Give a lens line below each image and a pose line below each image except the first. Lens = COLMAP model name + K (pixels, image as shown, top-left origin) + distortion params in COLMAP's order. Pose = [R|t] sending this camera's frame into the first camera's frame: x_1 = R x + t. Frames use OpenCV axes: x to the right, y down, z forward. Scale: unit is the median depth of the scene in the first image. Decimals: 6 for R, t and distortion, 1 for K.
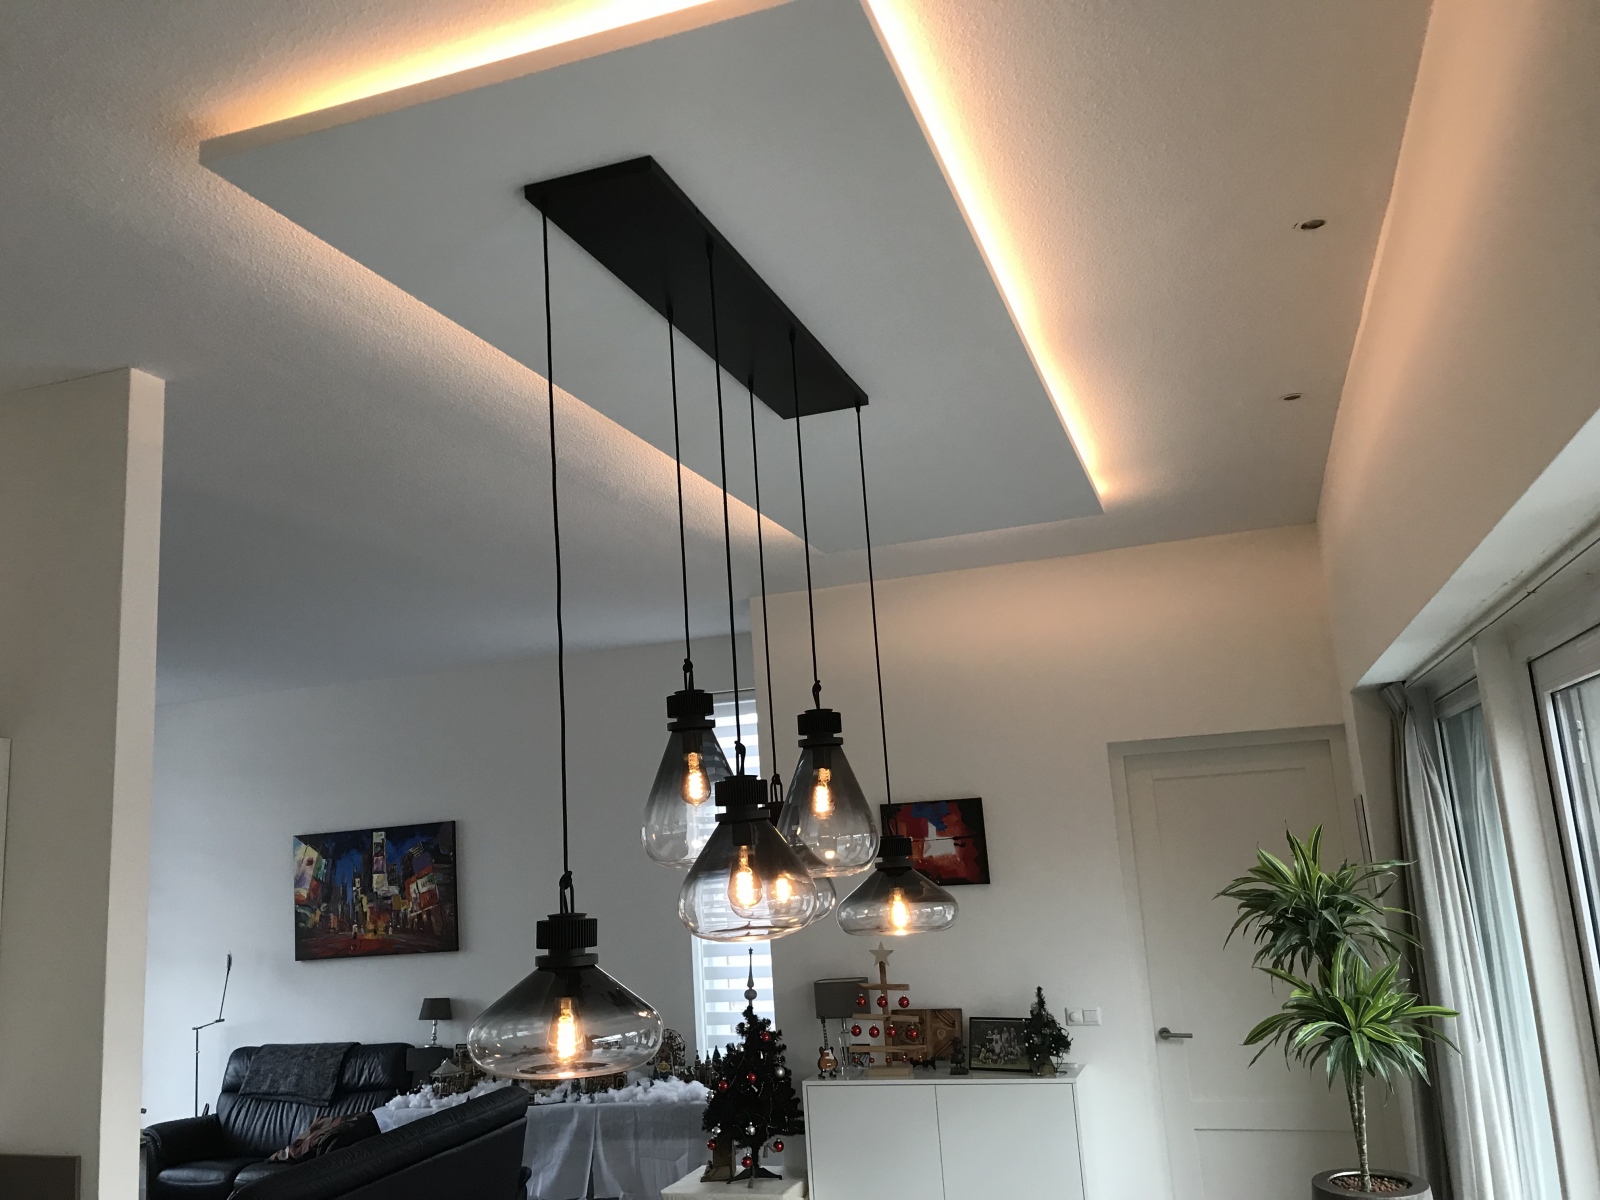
lens RADIAL K [[1305.2, 0, 802.6], [0, 1305.2, 591.6], [0, 0, 1]] dist [0.011676, -0.011763]
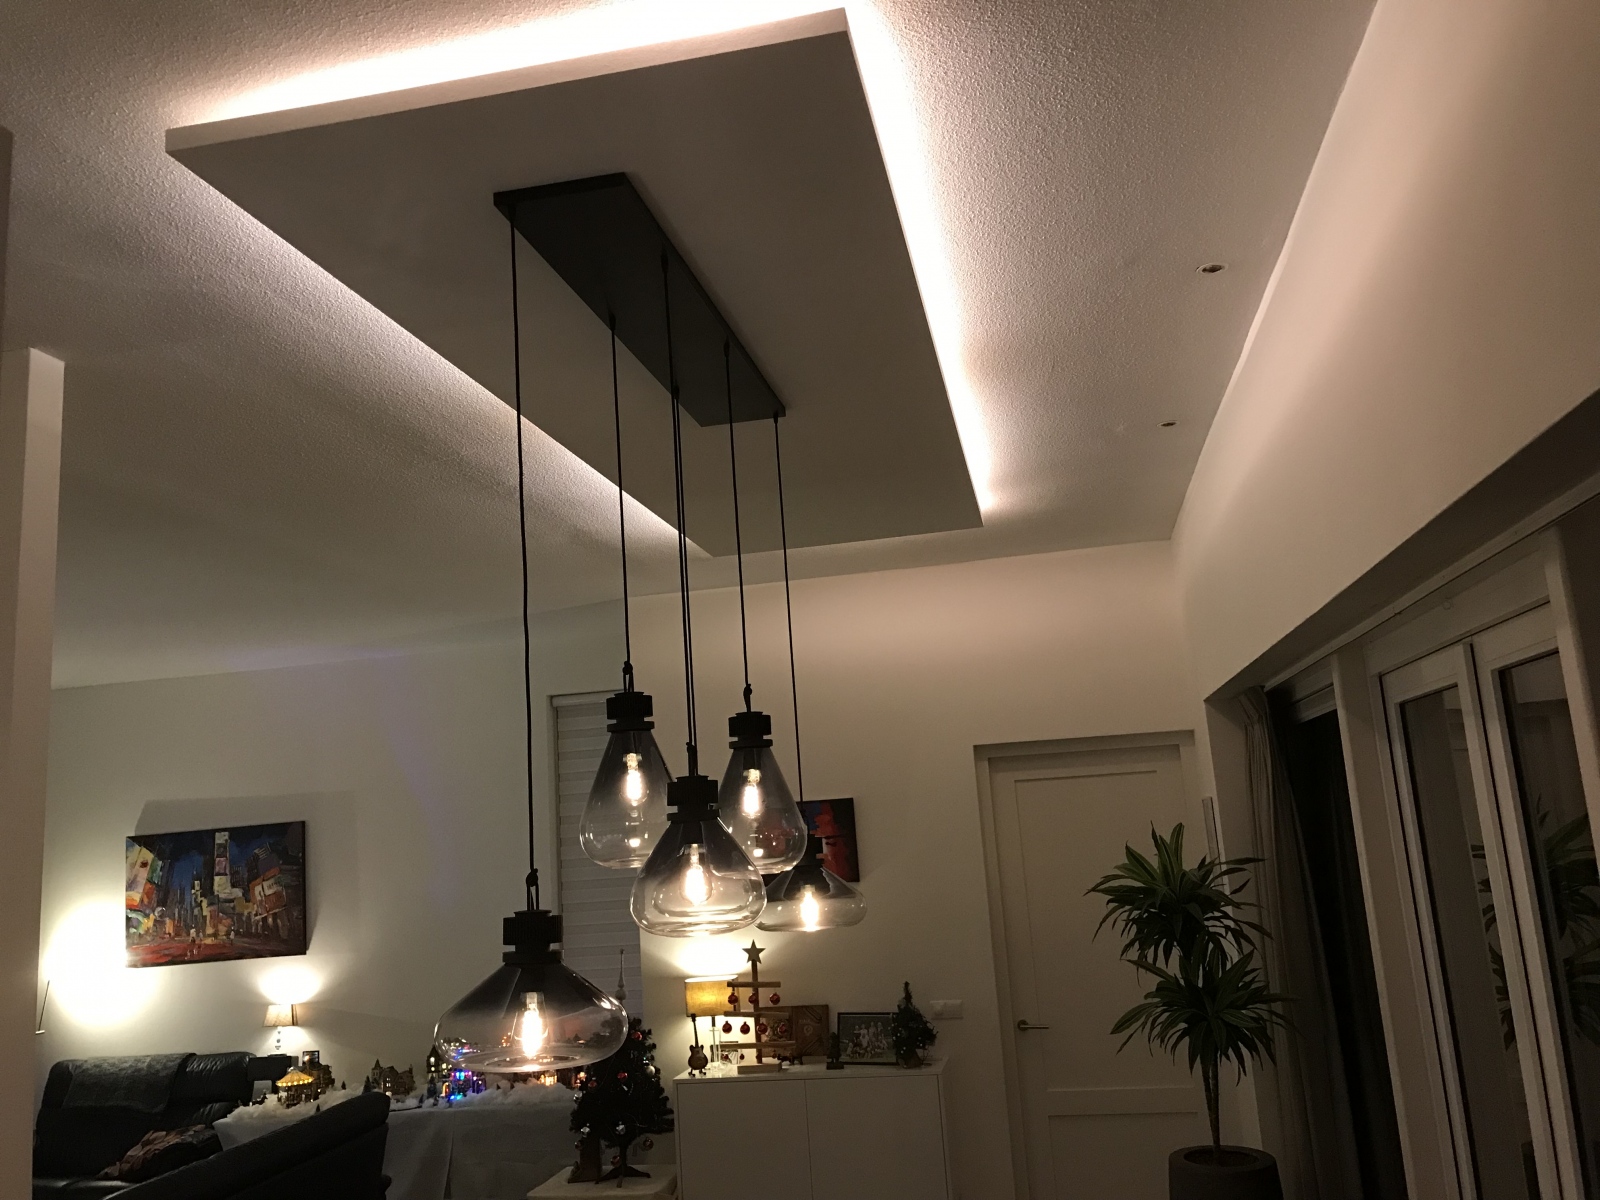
lens RADIAL K [[1305.2, 0, 806.9], [0, 1305.2, 585.8], [0, 0, 1]] dist [0.011676, -0.011763]
pose [[0.991673, 0.023496, 0.126623, -0.046672], [-0.022910, 0.999719, -0.006084, -0.002644], [-0.126730, 0.003132, 0.991932, -0.018362]]
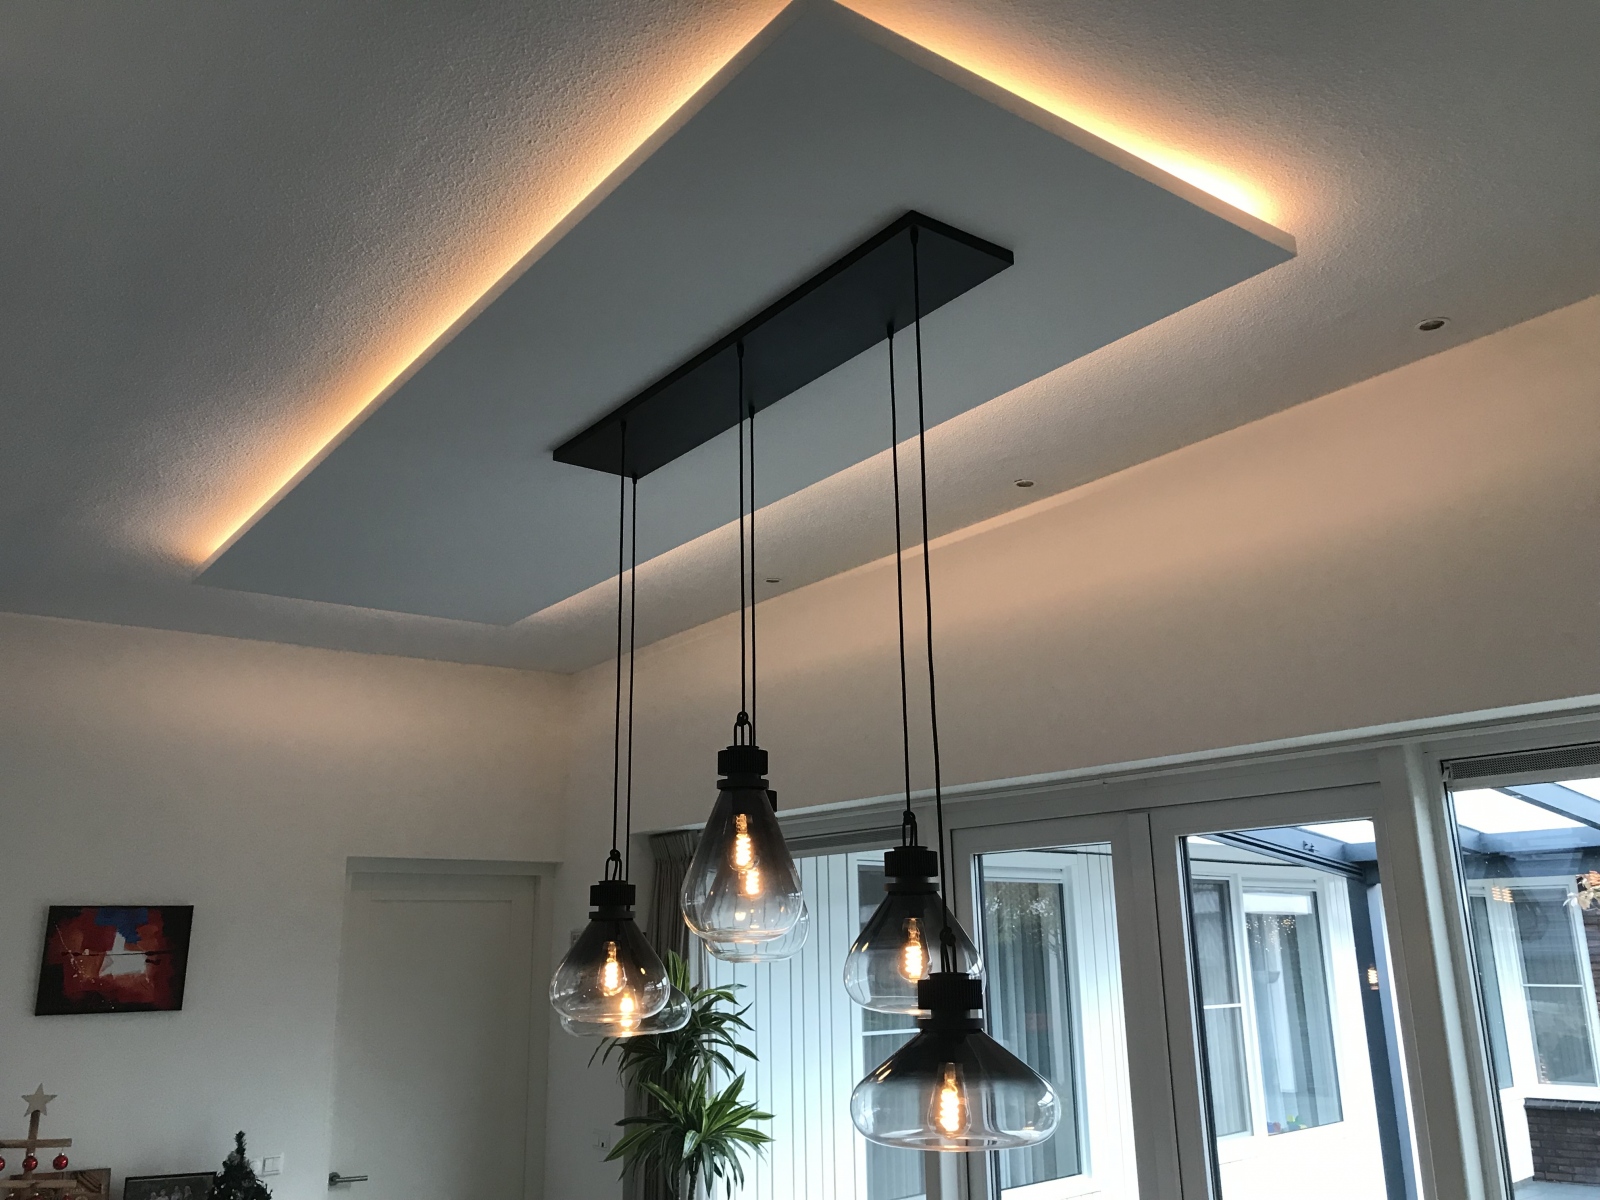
lens RADIAL K [[1305.2, 0, 811.5], [0, 1305.2, 596.8], [0, 0, 1]] dist [0.011676, -0.011763]
pose [[0.599306, 0.259183, 0.757402, -0.455925], [-0.173437, 0.965703, -0.193229, 0.083059], [-0.781507, -0.015558, 0.623703, 0.226281]]
